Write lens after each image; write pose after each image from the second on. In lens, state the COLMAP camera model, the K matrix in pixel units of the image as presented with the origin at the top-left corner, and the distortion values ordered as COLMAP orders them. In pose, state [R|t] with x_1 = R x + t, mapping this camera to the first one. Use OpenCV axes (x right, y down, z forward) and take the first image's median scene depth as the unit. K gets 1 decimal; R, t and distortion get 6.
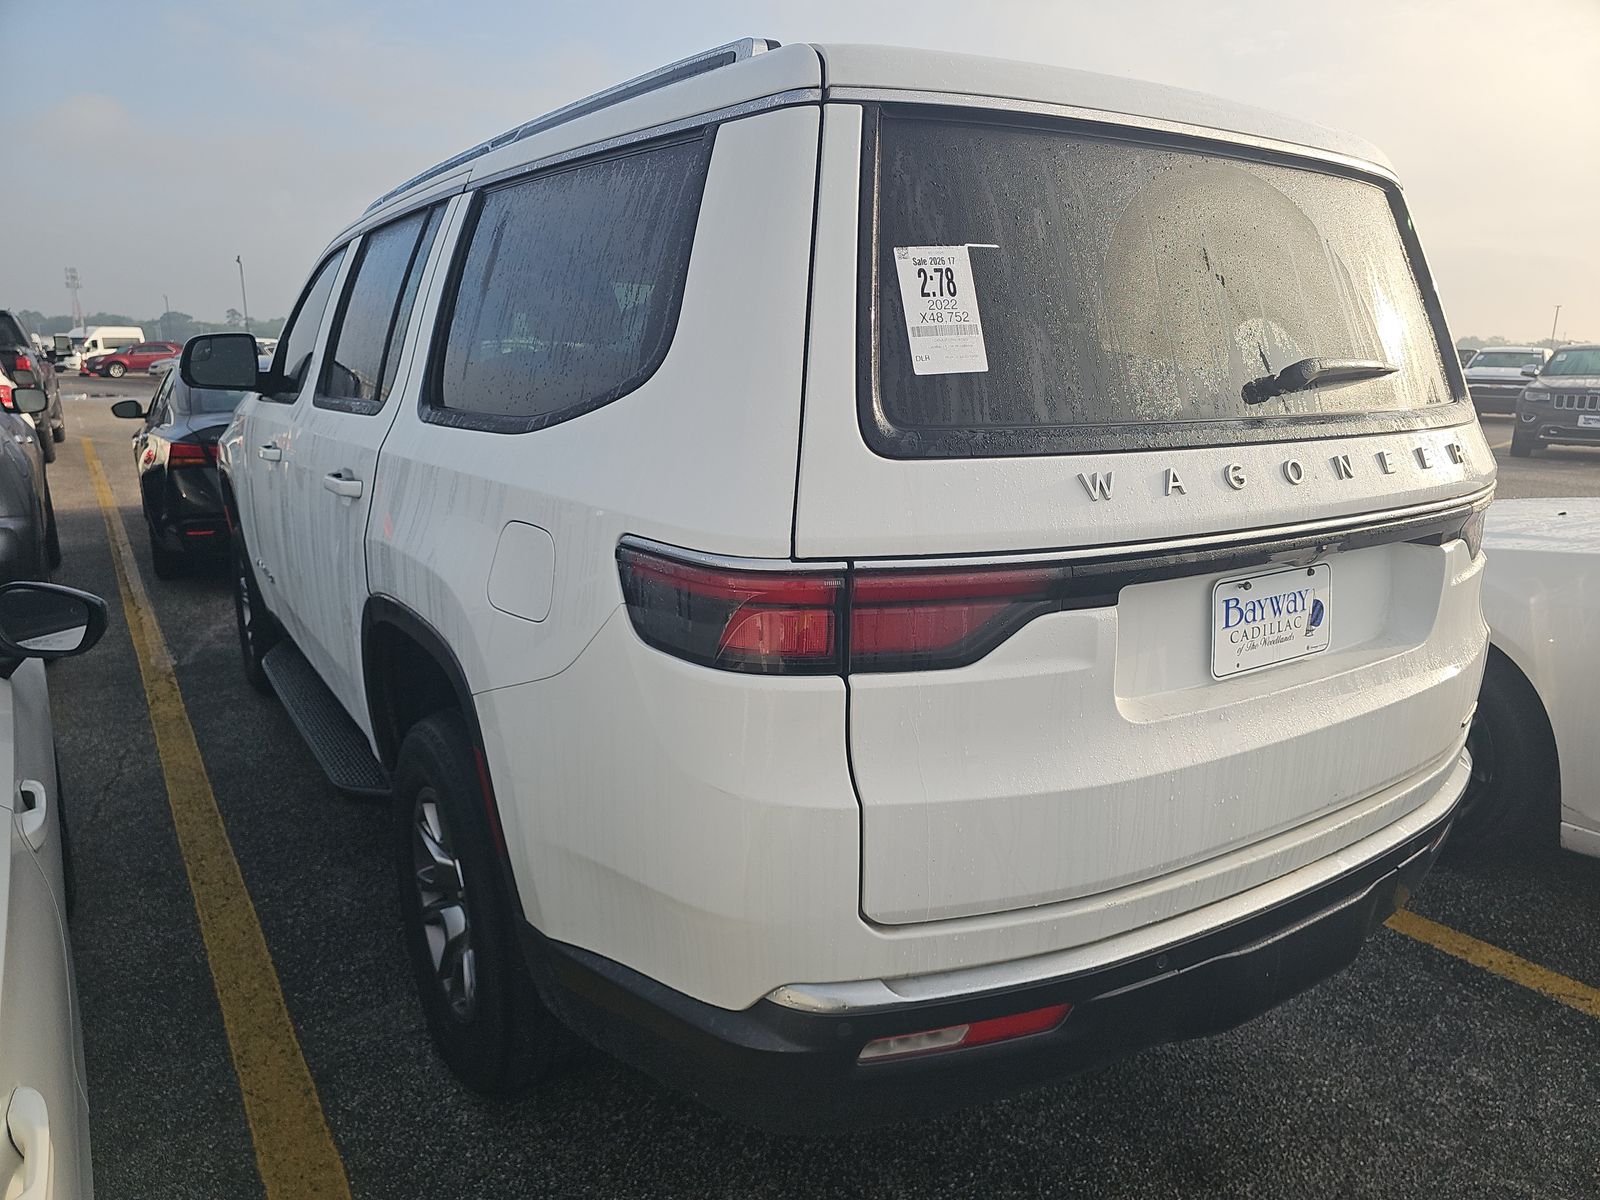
lens RADIAL K [[1052.5, 0, 798.4], [0, 1052.5, 601.6], [0, 0, 1]] dist [0.043046, -0.032631]
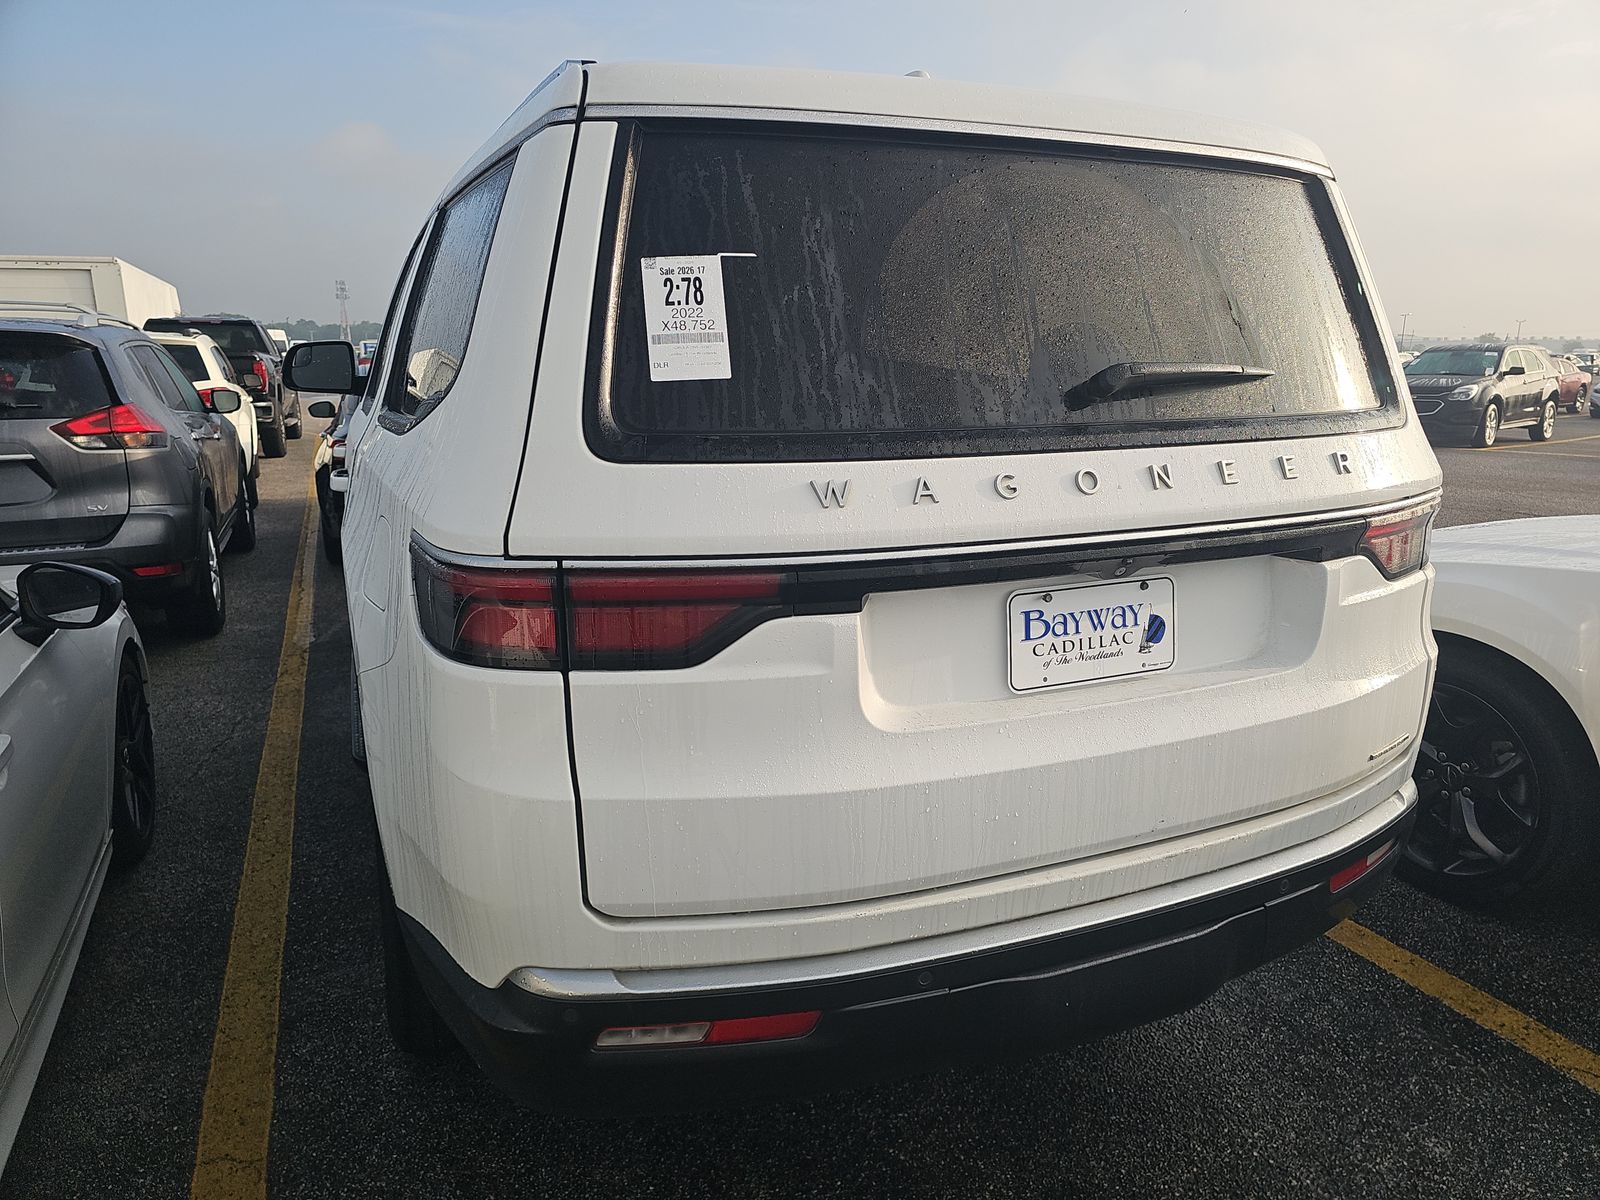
lens RADIAL K [[1052.5, 0, 810.1], [0, 1052.5, 588.9], [0, 0, 1]] dist [0.043046, -0.032631]
pose [[0.985648, 0.030271, -0.166078, 0.355358], [-0.032201, 0.999441, -0.008938, -0.007193], [0.165715, 0.014157, 0.986072, 0.012391]]
